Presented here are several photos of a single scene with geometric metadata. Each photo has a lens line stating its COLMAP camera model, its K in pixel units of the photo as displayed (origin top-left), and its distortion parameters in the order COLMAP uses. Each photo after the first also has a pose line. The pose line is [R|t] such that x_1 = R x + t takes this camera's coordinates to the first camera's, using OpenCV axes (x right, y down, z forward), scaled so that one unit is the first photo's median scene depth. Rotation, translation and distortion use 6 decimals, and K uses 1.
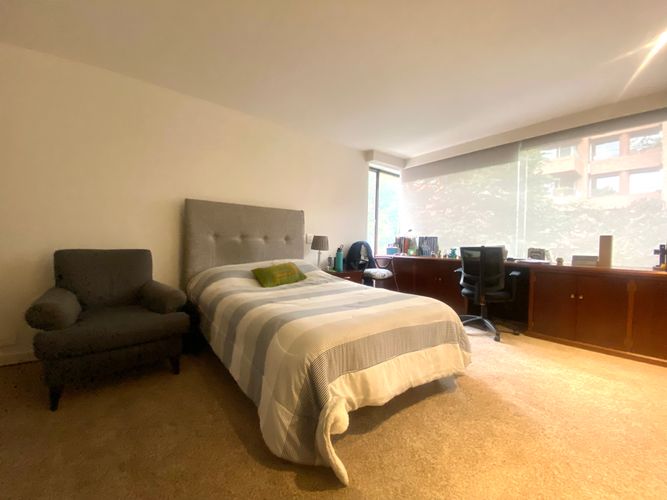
lens RADIAL K [[274.9, 0, 333.5], [0, 274.9, 250.0], [0, 0, 1]] dist [0.018985, -0.020775]
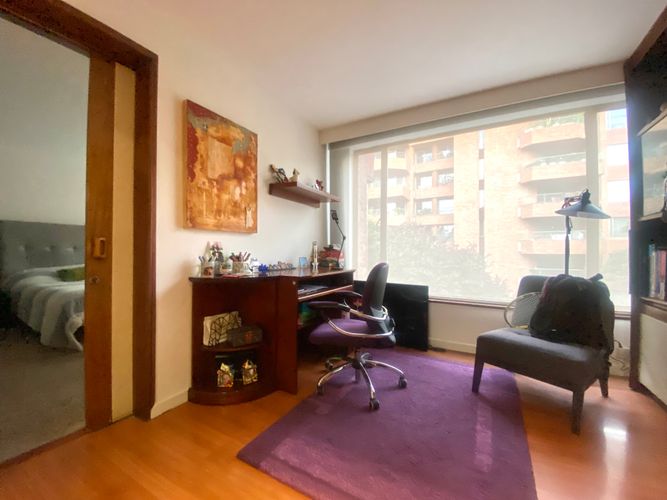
lens RADIAL K [[274.9, 0, 333.5], [0, 274.9, 250.0], [0, 0, 1]] dist [0.018985, -0.020775]
pose [[0.928729, -0.005334, 0.370722, 0.433366], [0.015808, 0.999557, -0.025222, 0.019914], [-0.370423, 0.029285, 0.928401, -0.733182]]
